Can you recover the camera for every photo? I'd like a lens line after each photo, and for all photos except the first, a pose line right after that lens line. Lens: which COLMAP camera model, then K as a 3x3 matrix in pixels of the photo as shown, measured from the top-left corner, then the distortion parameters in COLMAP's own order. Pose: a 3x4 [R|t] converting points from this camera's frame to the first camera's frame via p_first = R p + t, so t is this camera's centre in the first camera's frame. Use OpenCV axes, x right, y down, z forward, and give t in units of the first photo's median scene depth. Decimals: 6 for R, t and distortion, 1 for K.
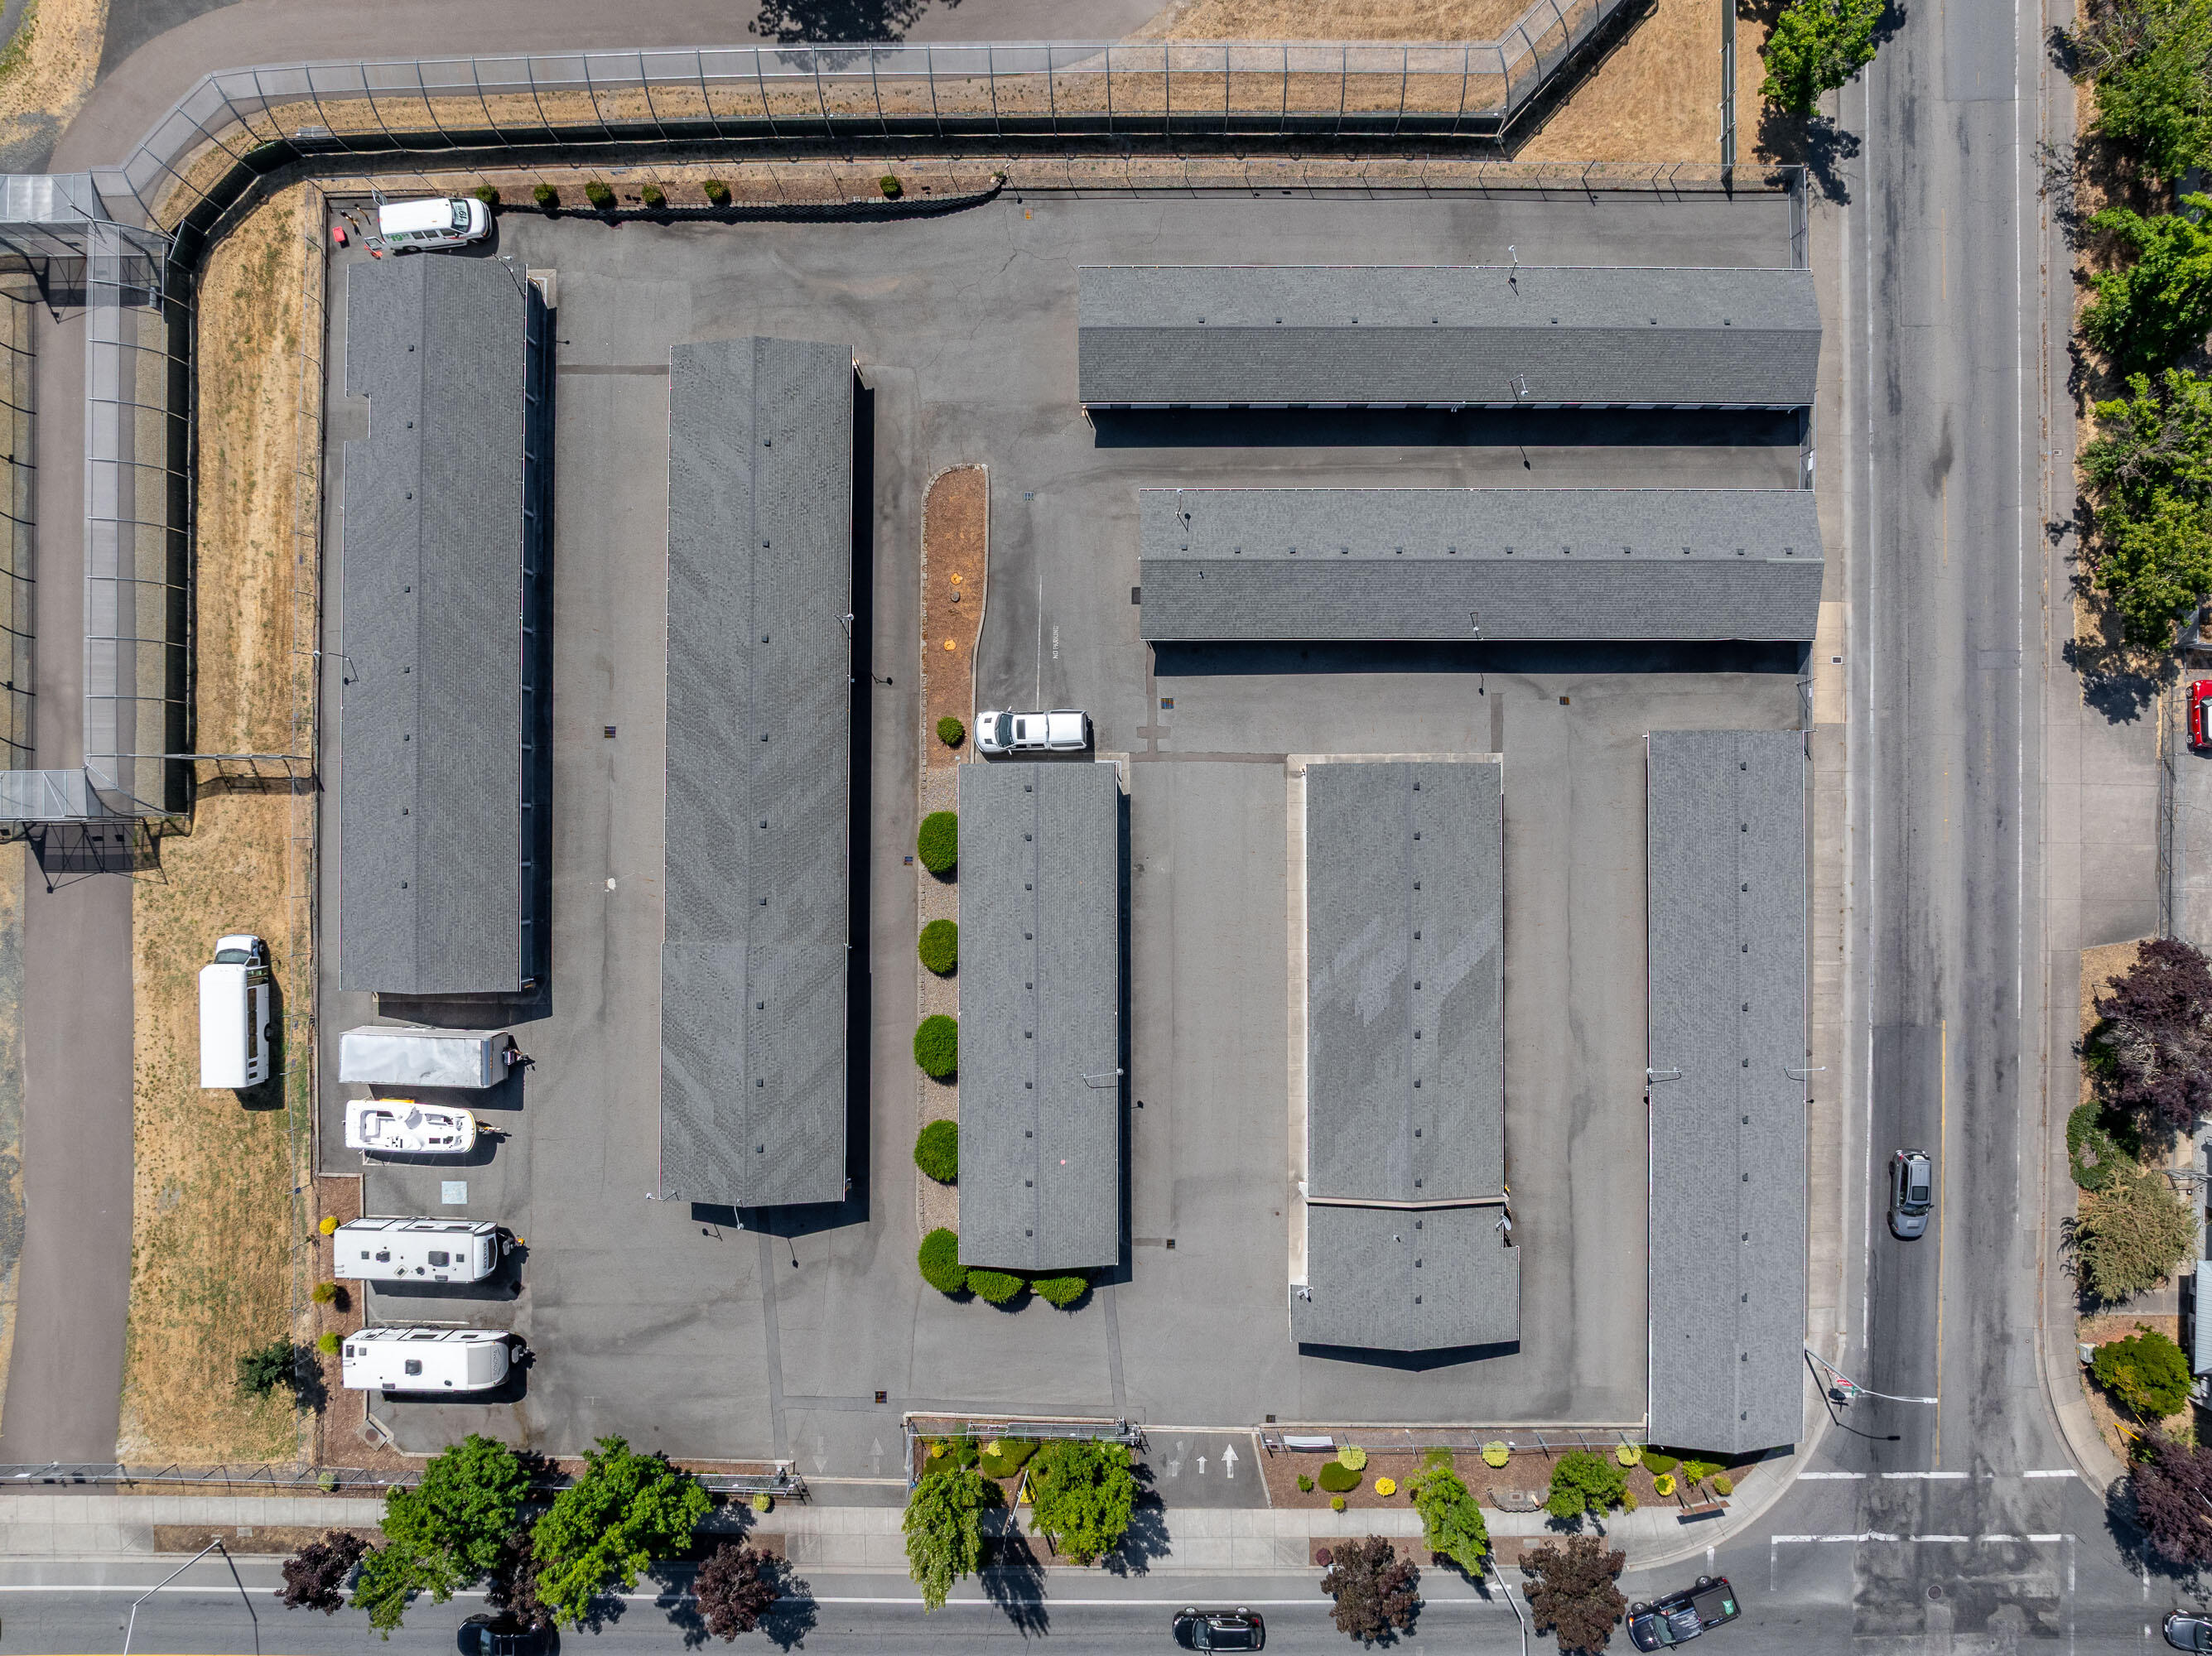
lens RADIAL K [[1557.2, 0, 1111.7], [0, 1557.2, 817.5], [0, 0, 1]] dist [-0.060111, 0.039690]
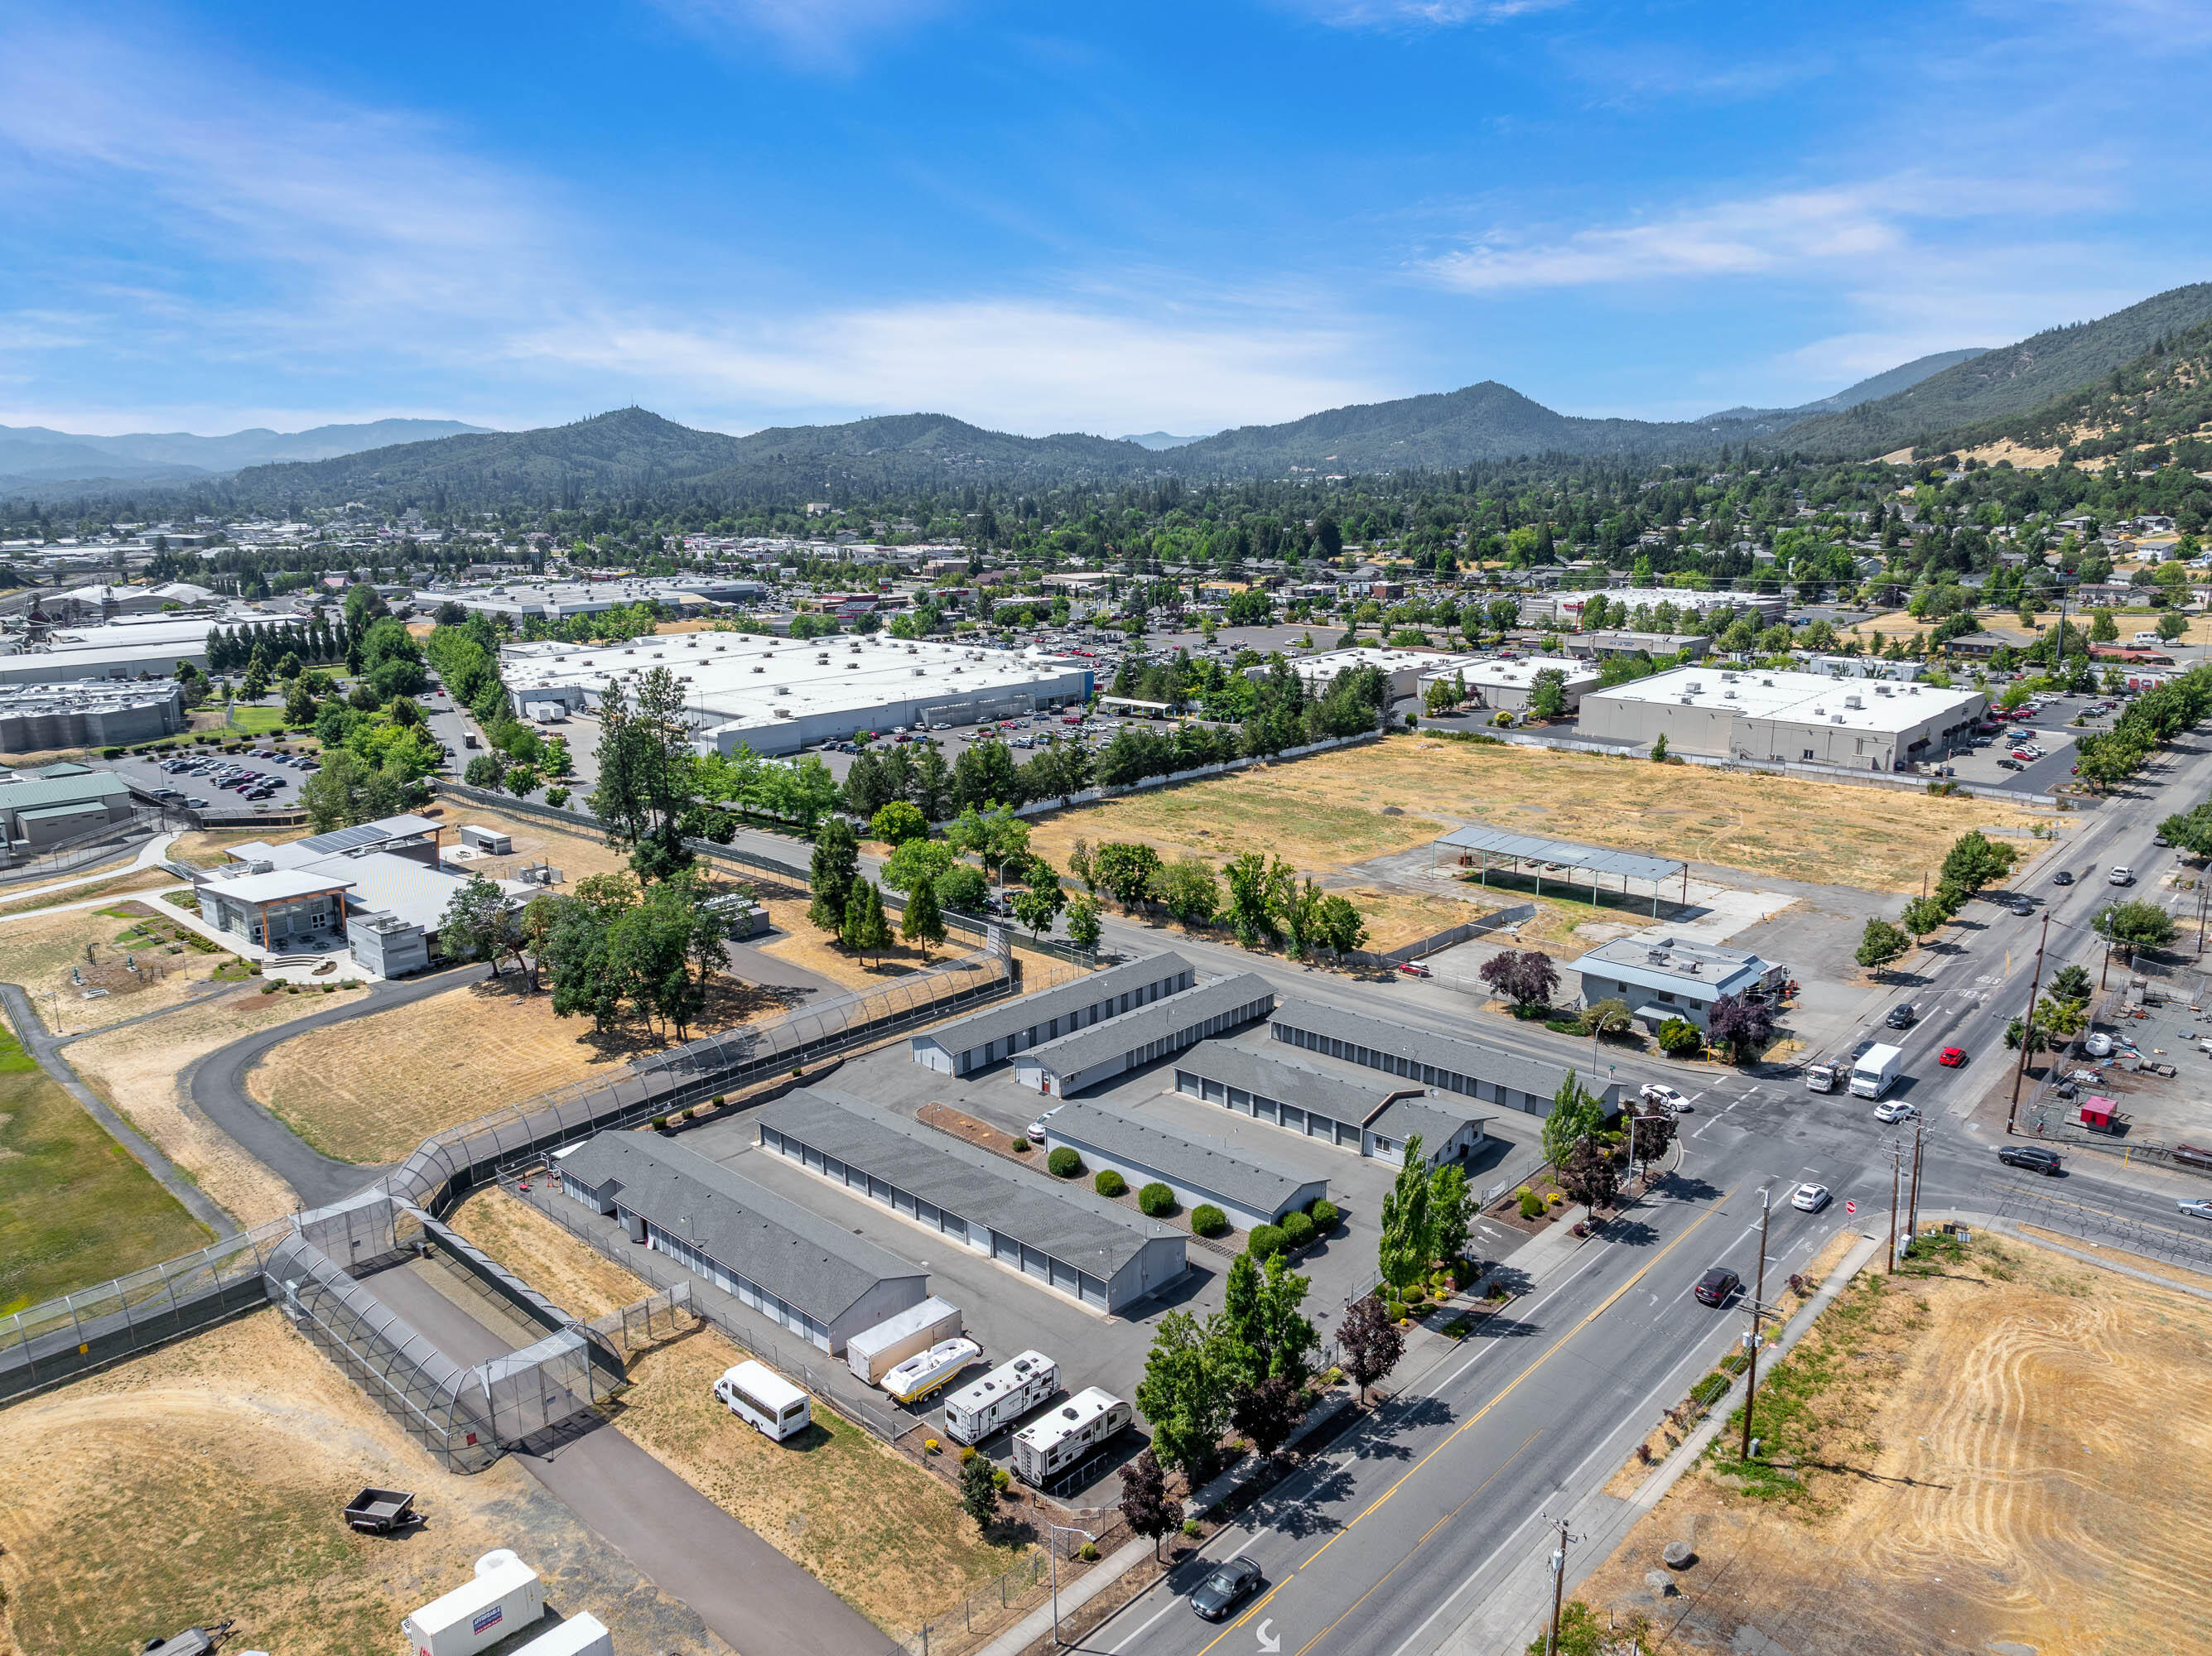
lens RADIAL K [[1557.2, 0, 1111.7], [0, 1557.2, 817.5], [0, 0, 1]] dist [-0.060111, 0.039690]
pose [[0.677102, -0.154455, 0.719497, -1.191619], [0.735879, 0.147261, -0.660906, 1.076776], [-0.003874, 0.976964, 0.213371, 0.279421]]
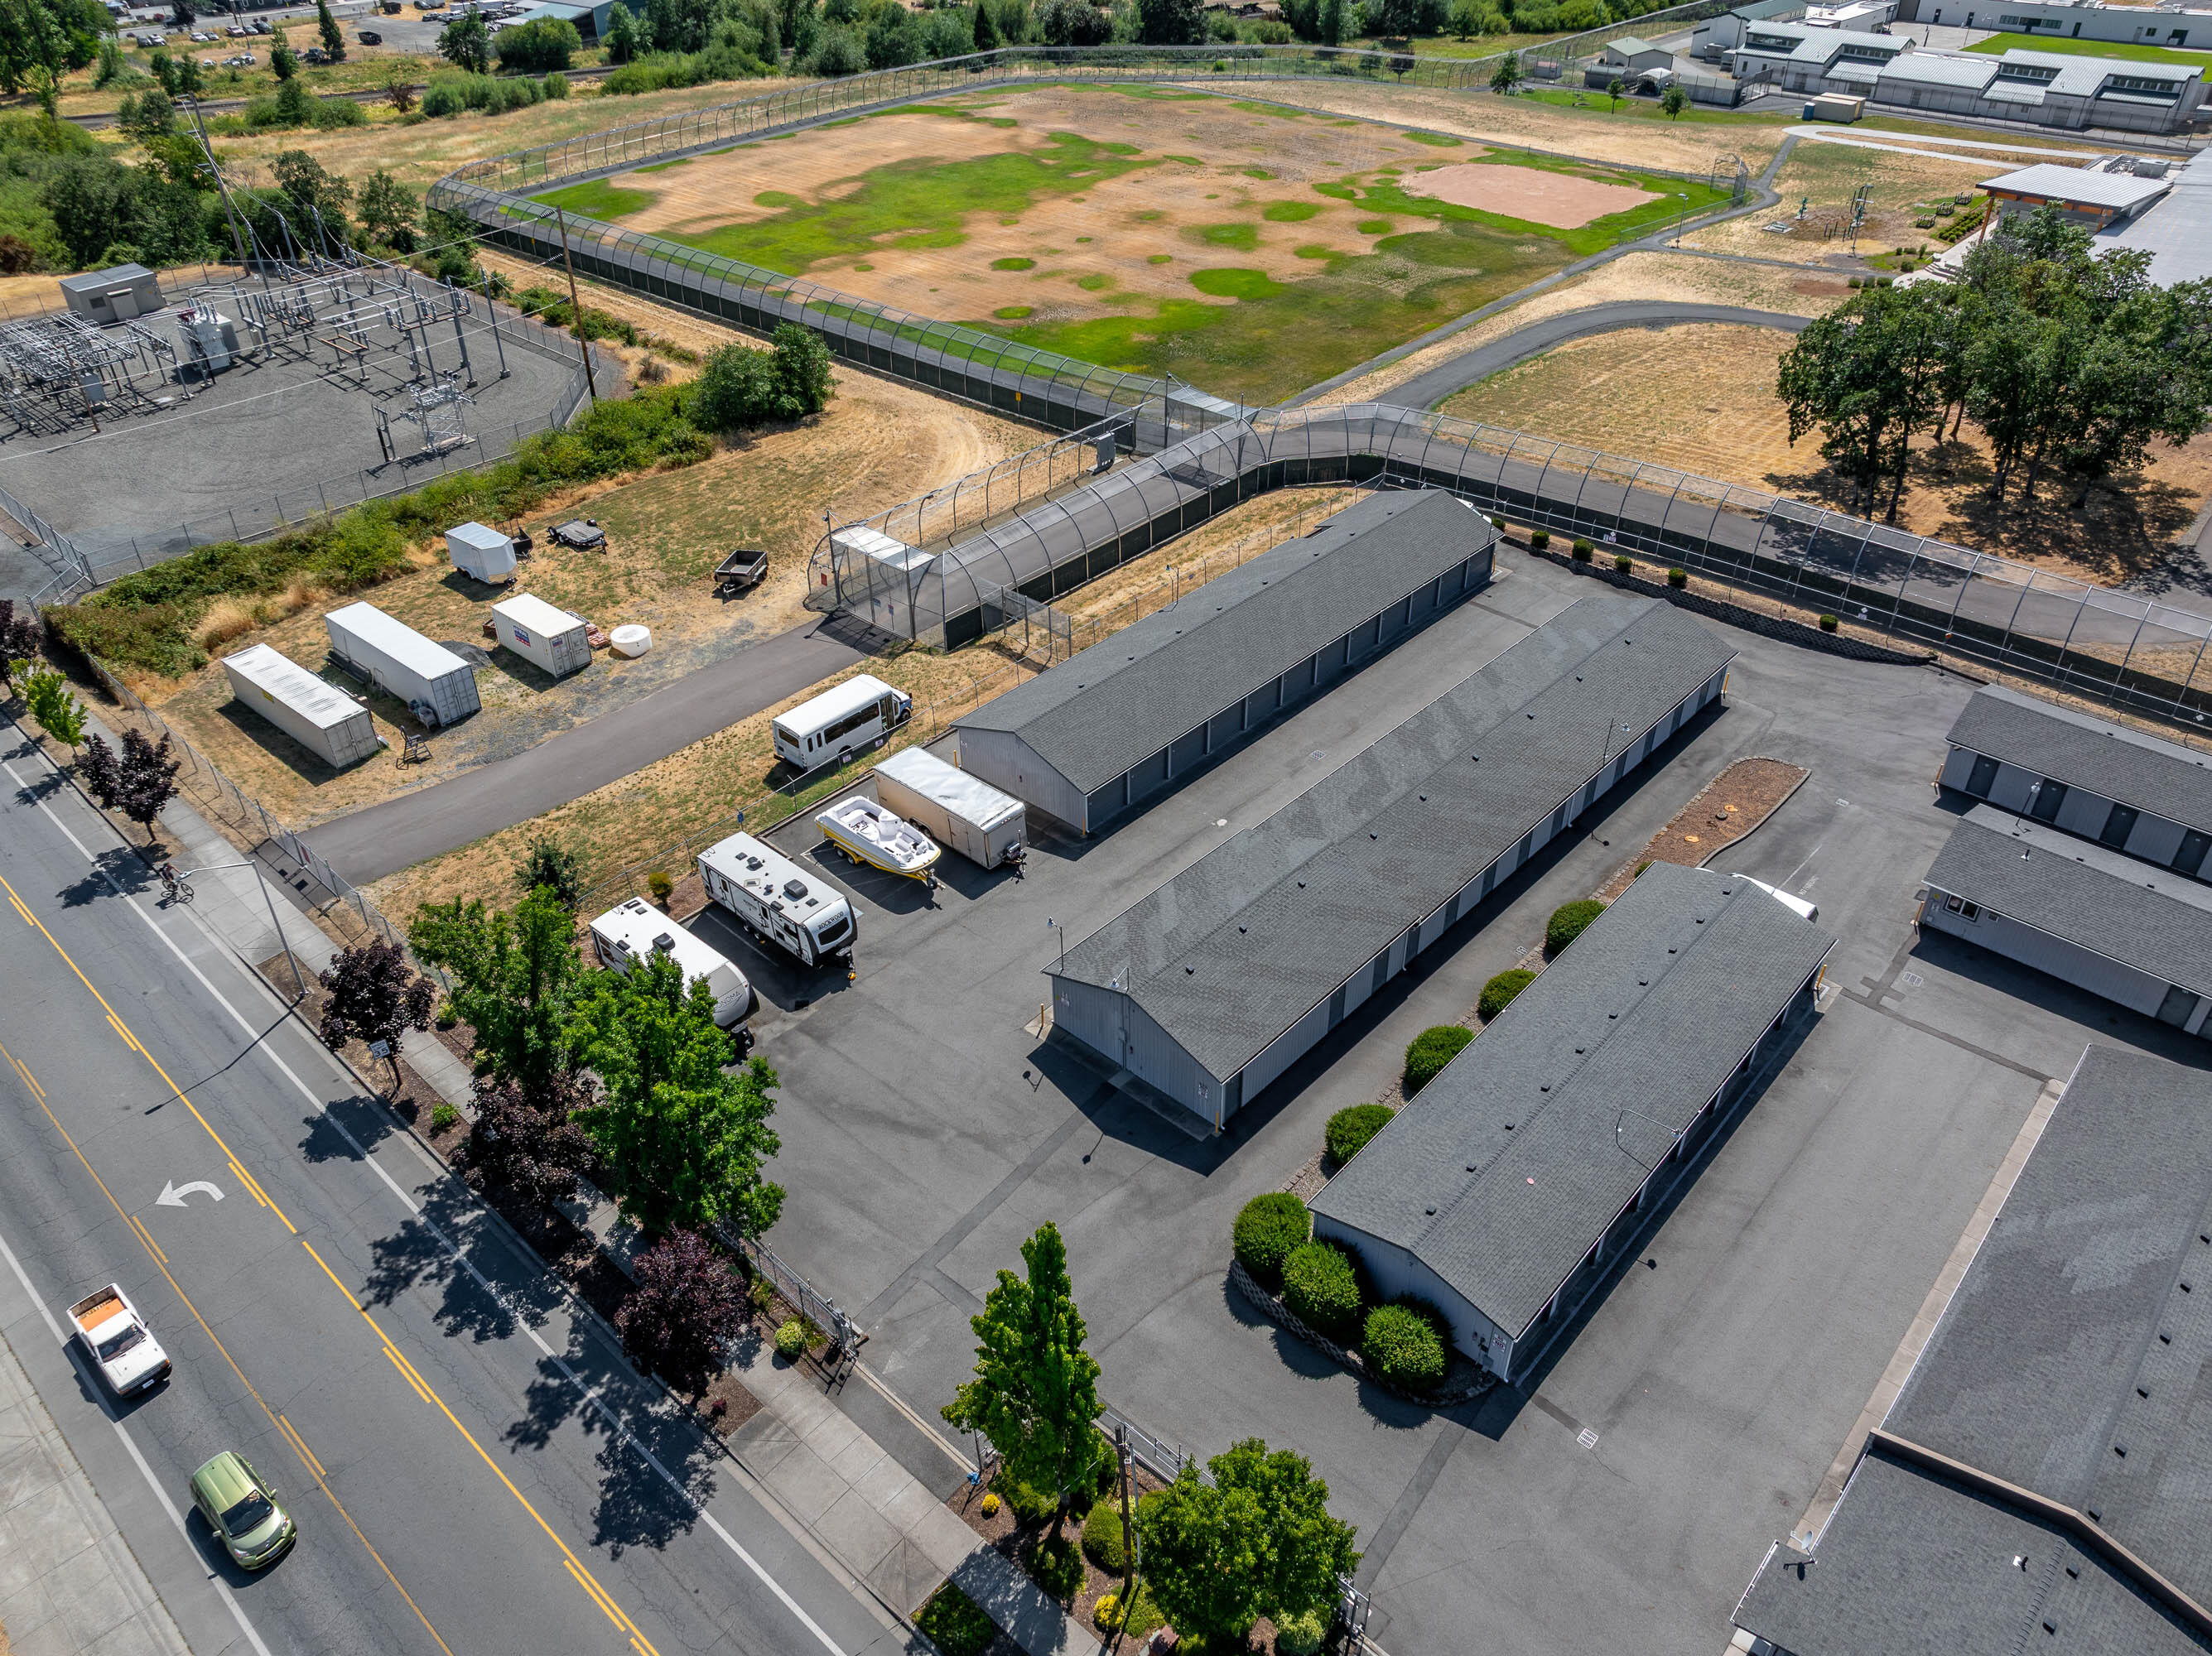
lens RADIAL K [[1557.2, 0, 1111.7], [0, 1557.2, 817.5], [0, 0, 1]] dist [-0.060111, 0.039690]
pose [[0.739609, 0.392491, -0.546745, 0.129807], [-0.672996, 0.440332, -0.594293, 0.633408], [0.007494, 0.807501, 0.589818, 0.456522]]
